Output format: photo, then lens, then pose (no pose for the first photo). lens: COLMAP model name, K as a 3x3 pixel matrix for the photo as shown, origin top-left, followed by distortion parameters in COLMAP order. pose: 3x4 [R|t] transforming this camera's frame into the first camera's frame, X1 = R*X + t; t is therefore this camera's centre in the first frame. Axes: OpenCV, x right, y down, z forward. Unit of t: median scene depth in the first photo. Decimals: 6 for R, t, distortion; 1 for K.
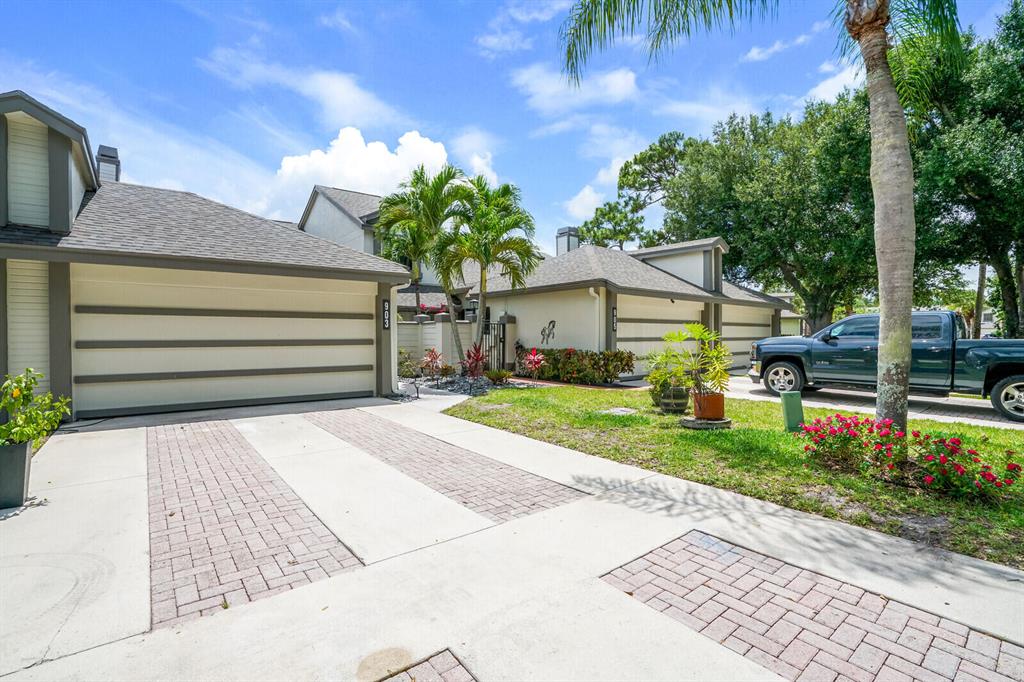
lens RADIAL K [[475.6, 0, 504.9], [0, 475.6, 338.9], [0, 0, 1]] dist [-0.058114, 0.023495]
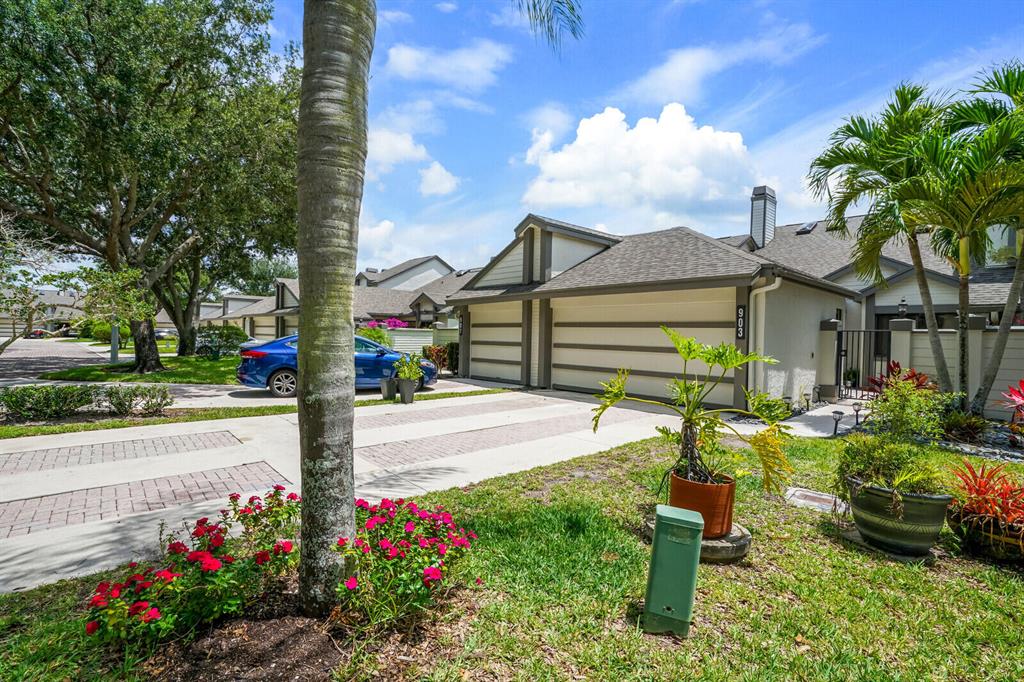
lens RADIAL K [[475.6, 0, 504.9], [0, 475.6, 338.9], [0, 0, 1]] dist [-0.058114, 0.023495]
pose [[0.050058, 0.009915, -0.998697, 0.466739], [-0.029392, 0.999532, 0.008450, -0.011697], [0.998314, 0.028931, 0.050326, 0.399463]]
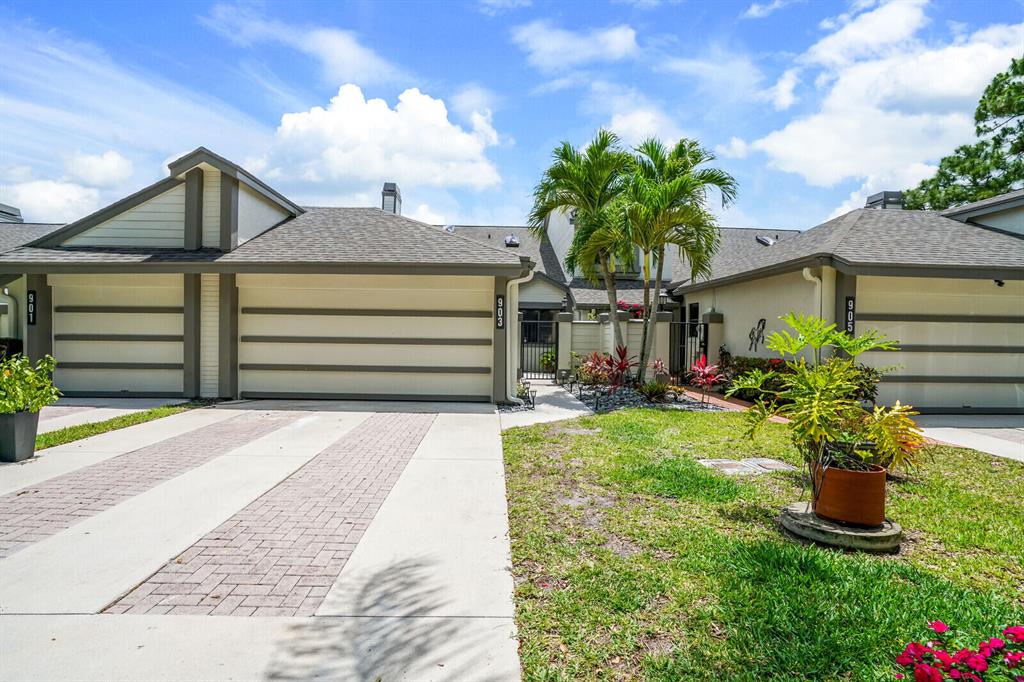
lens RADIAL K [[475.6, 0, 504.9], [0, 475.6, 338.9], [0, 0, 1]] dist [-0.058114, 0.023495]
pose [[0.805432, 0.017211, -0.592438, 0.223249], [-0.019527, 0.999806, 0.002500, -0.002591], [0.592366, 0.009555, 0.805612, 0.218562]]
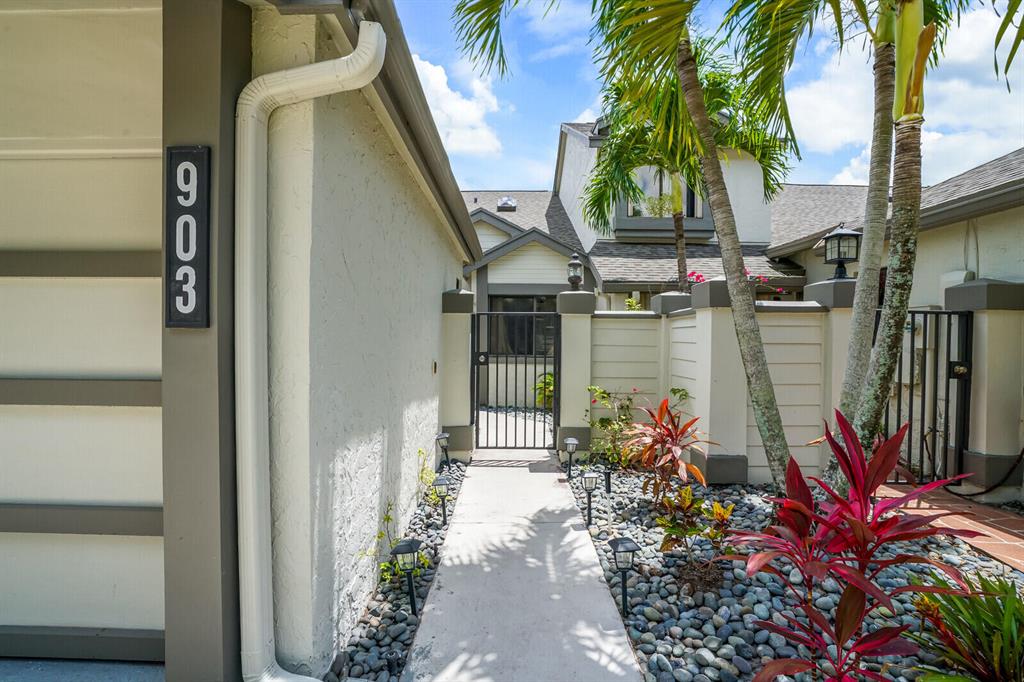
lens RADIAL K [[475.6, 0, 504.9], [0, 475.6, 338.9], [0, 0, 1]] dist [-0.058114, 0.023495]
pose [[0.775376, 0.010576, -0.631411, -0.050340], [-0.015359, 0.999880, -0.002113, -0.013666], [0.631313, 0.011336, 0.775445, 0.731262]]
